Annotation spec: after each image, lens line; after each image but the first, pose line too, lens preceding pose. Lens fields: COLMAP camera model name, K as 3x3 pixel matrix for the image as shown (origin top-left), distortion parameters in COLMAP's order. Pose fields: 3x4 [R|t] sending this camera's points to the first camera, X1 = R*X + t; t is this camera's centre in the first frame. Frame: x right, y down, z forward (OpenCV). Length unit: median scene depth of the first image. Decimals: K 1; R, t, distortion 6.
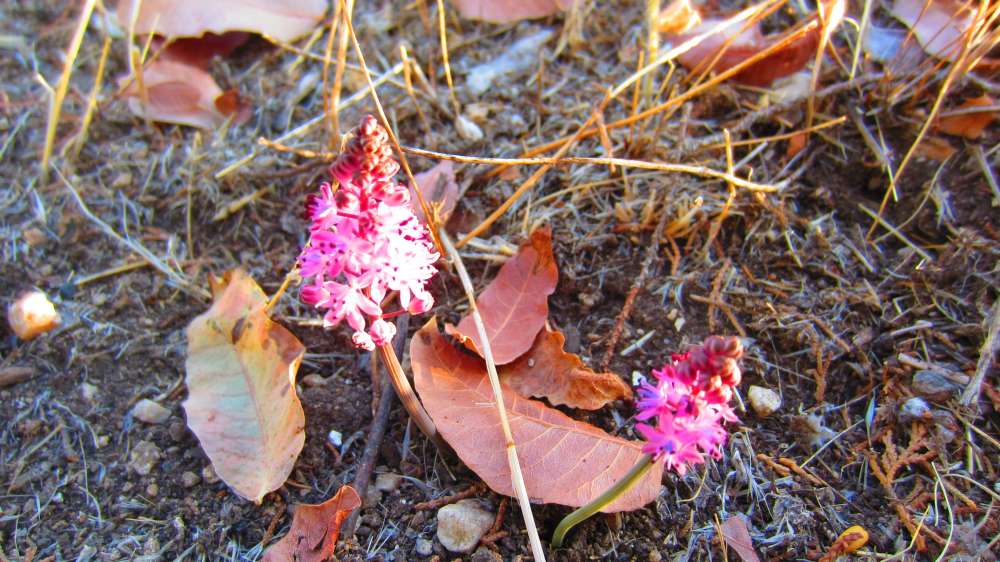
lens RADIAL K [[719.2, 0, 499.4], [0, 719.2, 278.3], [0, 0, 1]] dist [-0.022752, 0.009684]
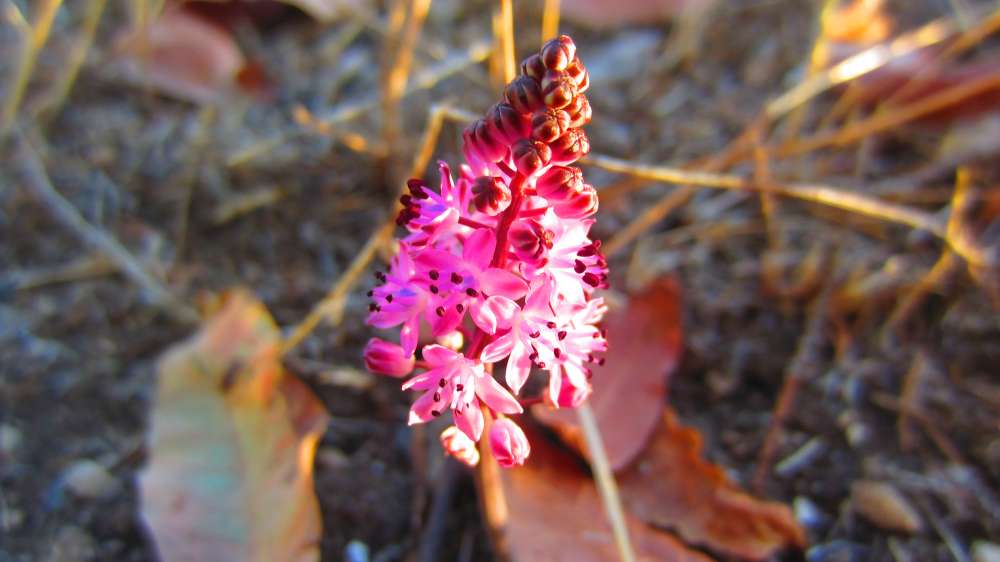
lens RADIAL K [[719.2, 0, 500.3], [0, 719.2, 283.5], [0, 0, 1]] dist [-0.022752, 0.009684]
pose [[0.993920, 0.108646, 0.017877, -0.122482], [-0.107654, 0.992964, -0.049326, -0.011613], [-0.023111, 0.047102, 0.998623, 0.281443]]
